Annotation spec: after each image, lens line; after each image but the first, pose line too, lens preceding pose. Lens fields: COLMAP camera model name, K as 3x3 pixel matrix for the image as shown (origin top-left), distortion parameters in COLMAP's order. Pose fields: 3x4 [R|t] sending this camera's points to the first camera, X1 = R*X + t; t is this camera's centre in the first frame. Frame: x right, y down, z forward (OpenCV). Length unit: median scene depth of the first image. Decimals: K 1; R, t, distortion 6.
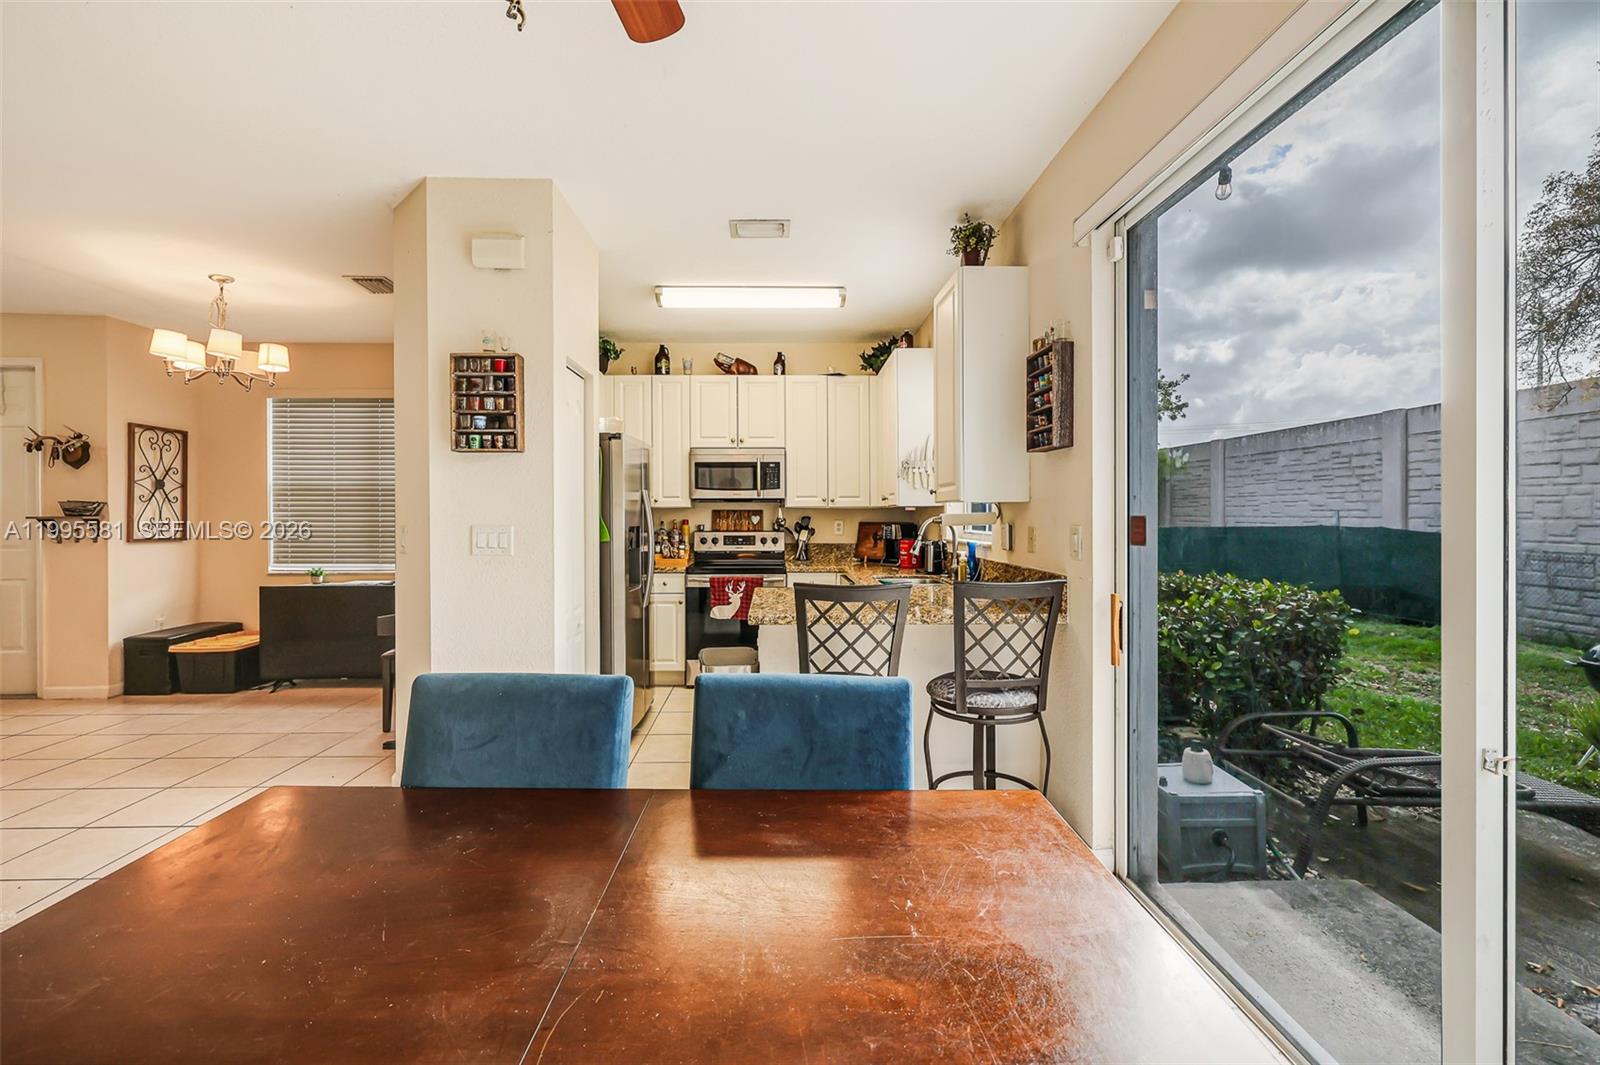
lens RADIAL K [[675.7, 0, 792.8], [0, 675.7, 517.1], [0, 0, 1]] dist [-0.000710, -0.001148]
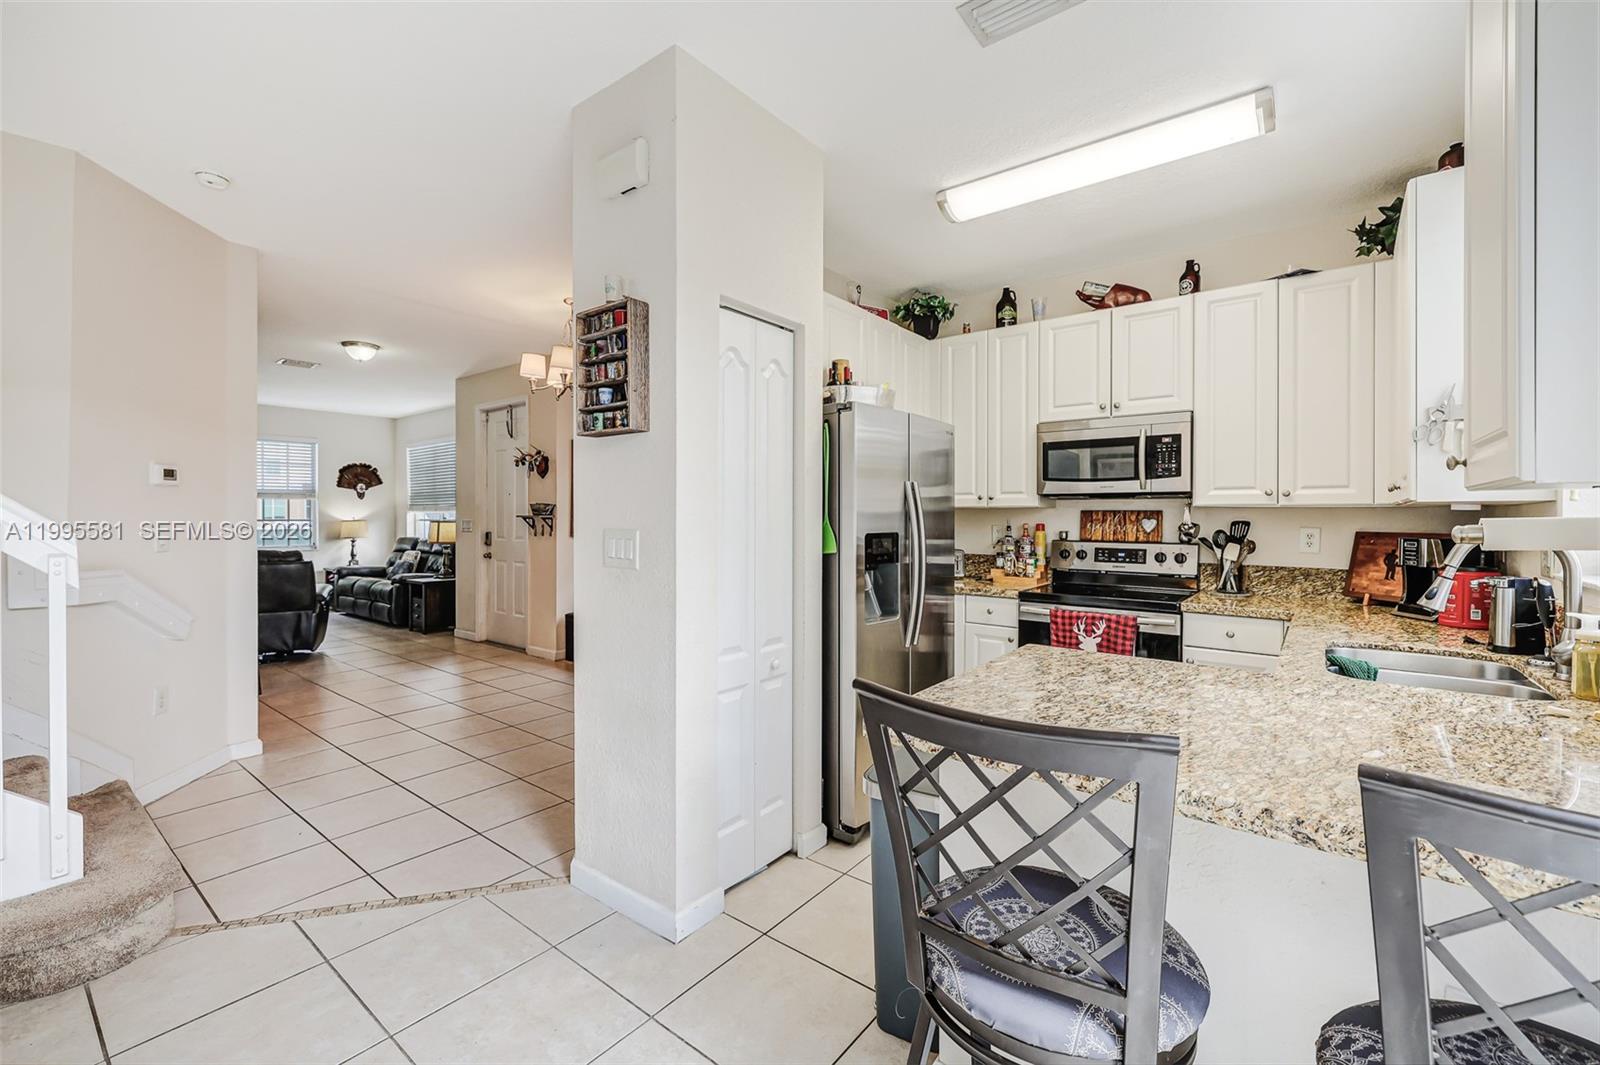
lens RADIAL K [[675.7, 0, 787.9], [0, 675.7, 523.2], [0, 0, 1]] dist [-0.000710, -0.001148]
pose [[0.765149, 0.012140, -0.643738, 0.102972], [-0.007577, 0.999923, 0.009852, -0.001894], [0.643808, -0.002661, 0.765182, 0.280367]]
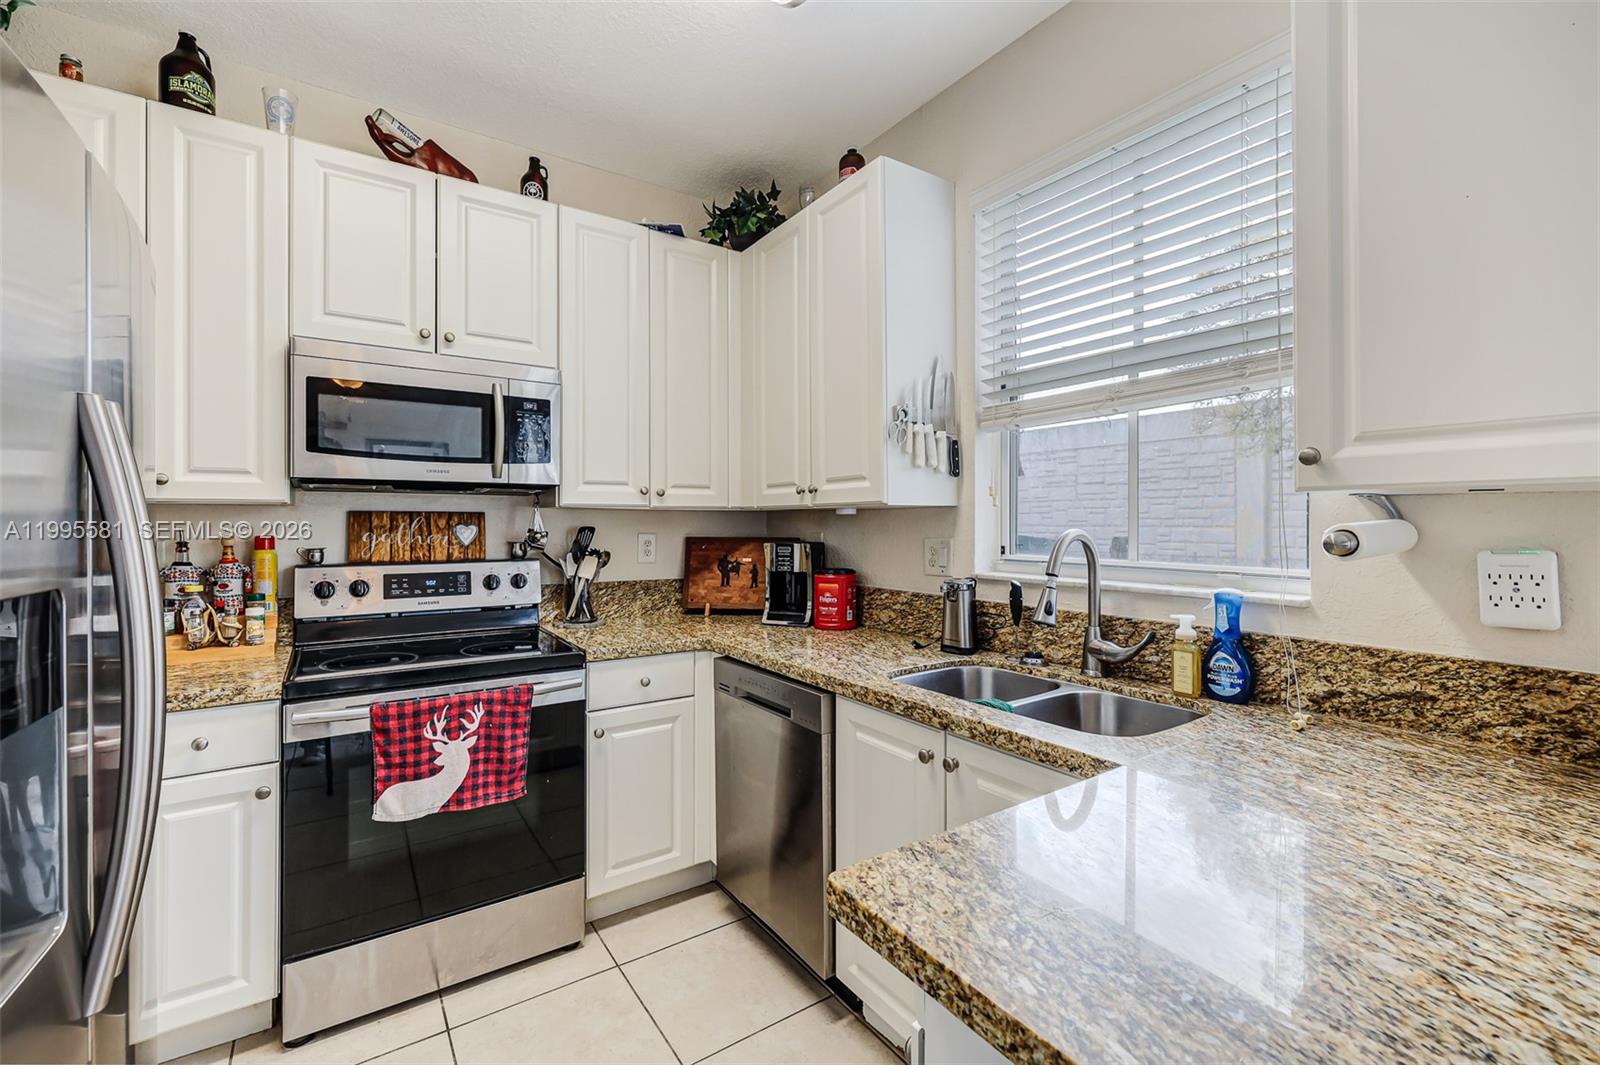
lens RADIAL K [[675.7, 0, 792.3], [0, 675.7, 519.5], [0, 0, 1]] dist [-0.000710, -0.001148]
pose [[0.843404, 0.004190, 0.537264, -0.116339], [-0.000674, 0.999977, -0.006740, -0.002956], [-0.537280, 0.005322, 0.843387, 0.543586]]
